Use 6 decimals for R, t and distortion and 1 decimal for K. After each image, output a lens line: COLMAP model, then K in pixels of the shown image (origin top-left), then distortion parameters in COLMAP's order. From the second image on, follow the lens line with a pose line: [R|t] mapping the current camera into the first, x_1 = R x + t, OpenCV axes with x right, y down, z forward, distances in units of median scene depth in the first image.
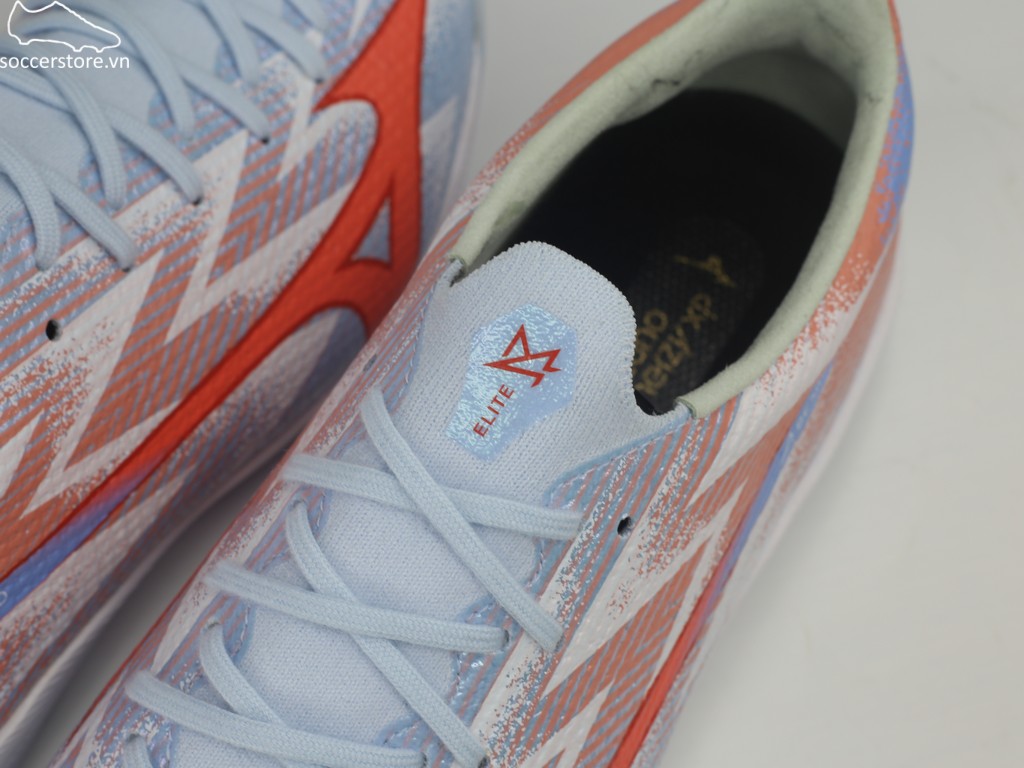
lens RADIAL K [[1826.9, 0, 509.1], [0, 1826.9, 353.0], [0, 0, 1]] dist [-0.163574, 0.095473]
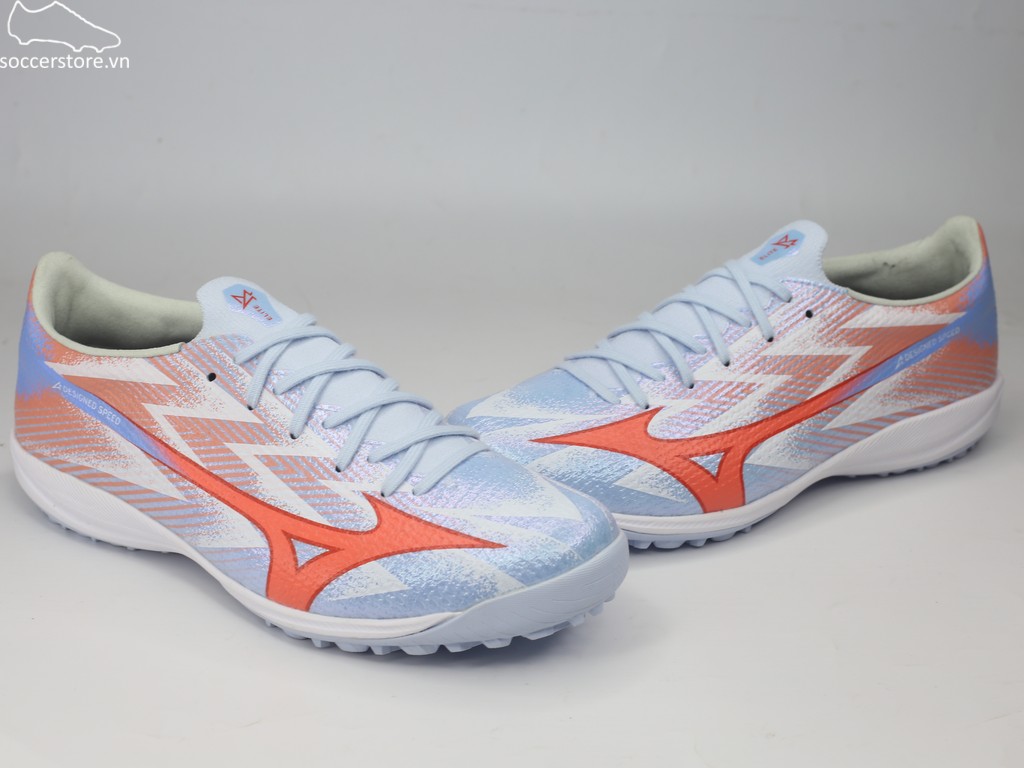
lens RADIAL K [[1788.1, 0, 516.3], [0, 1788.1, 385.6], [0, 0, 1]] dist [-0.114177, -0.152395]
pose [[-0.067574, 0.293963, -0.953425, 1.689251], [-0.907554, 0.378861, 0.181134, -0.694264], [0.414462, 0.877525, 0.241186, 0.595900]]
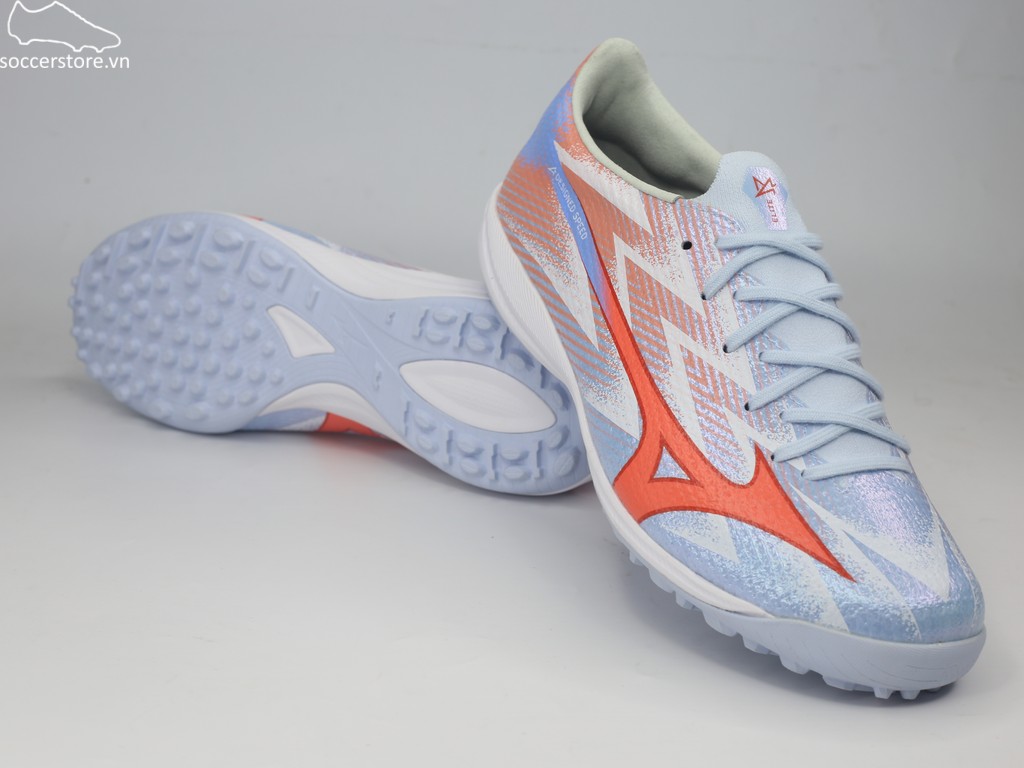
lens RADIAL K [[1788.1, 0, 516.3], [0, 1788.1, 385.6], [0, 0, 1]] dist [-0.114177, -0.152395]
pose [[-0.513612, 0.244774, -0.822368, 1.434473], [-0.857997, -0.139149, 0.494448, -0.805557], [0.006596, 0.959543, 0.281484, 0.546625]]
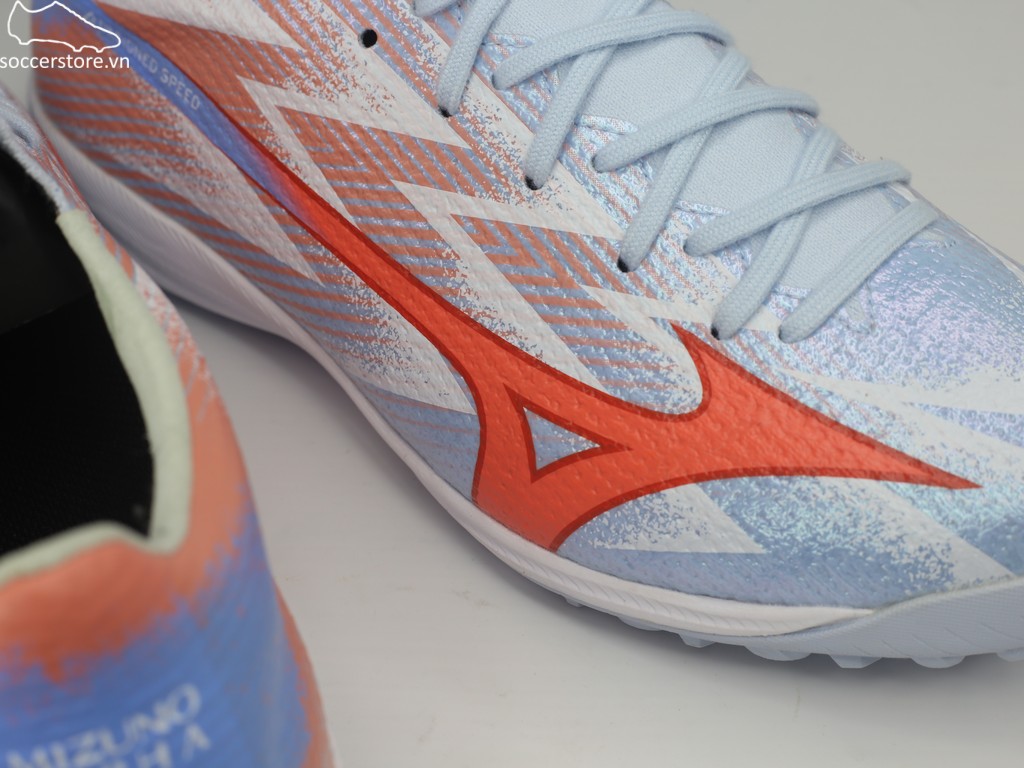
lens RADIAL K [[1788.1, 0, 516.3], [0, 1788.1, 385.6], [0, 0, 1]] dist [-0.114177, -0.152395]
pose [[-0.201669, 0.602001, -0.772609, 0.637398], [-0.878918, 0.236883, 0.413992, -0.452614], [0.432241, 0.762549, 0.481337, 0.638030]]
